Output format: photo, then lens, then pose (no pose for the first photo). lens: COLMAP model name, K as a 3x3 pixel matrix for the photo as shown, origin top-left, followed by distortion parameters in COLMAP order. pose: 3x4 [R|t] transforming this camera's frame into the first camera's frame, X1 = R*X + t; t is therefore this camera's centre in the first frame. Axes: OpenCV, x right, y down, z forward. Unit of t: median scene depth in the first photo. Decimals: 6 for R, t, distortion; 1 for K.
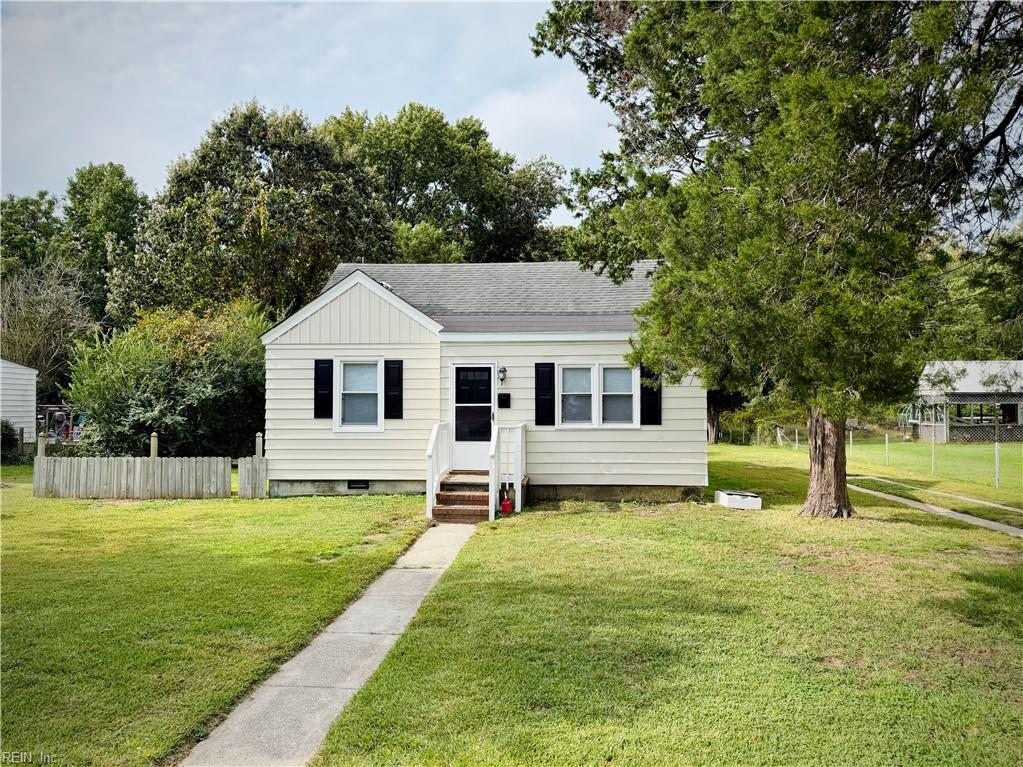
lens RADIAL K [[721.4, 0, 511.5], [0, 721.4, 383.5], [0, 0, 1]] dist [0.060991, -0.104973]
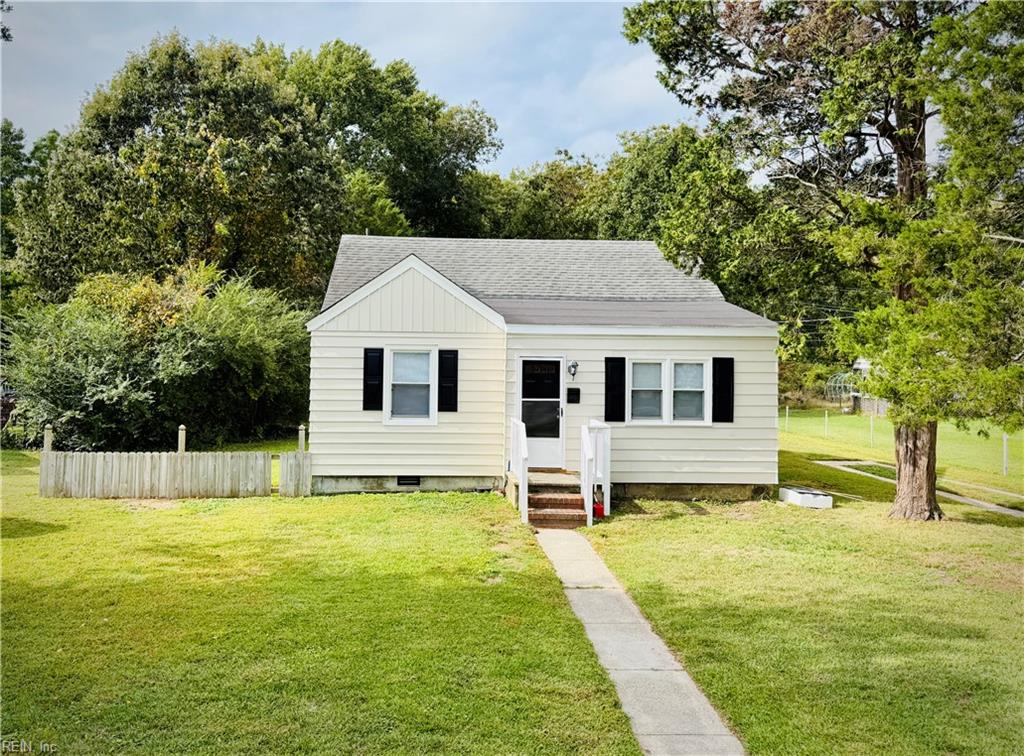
lens RADIAL K [[773.1, 0, 508.9], [0, 773.1, 340.2], [0, 0, 1]] dist [0.065098, -0.098403]
pose [[0.993687, 0.015757, 0.111075, -0.207416], [-0.015115, 0.999864, -0.006619, -0.041347], [-0.111164, 0.004899, 0.993790, -0.022918]]
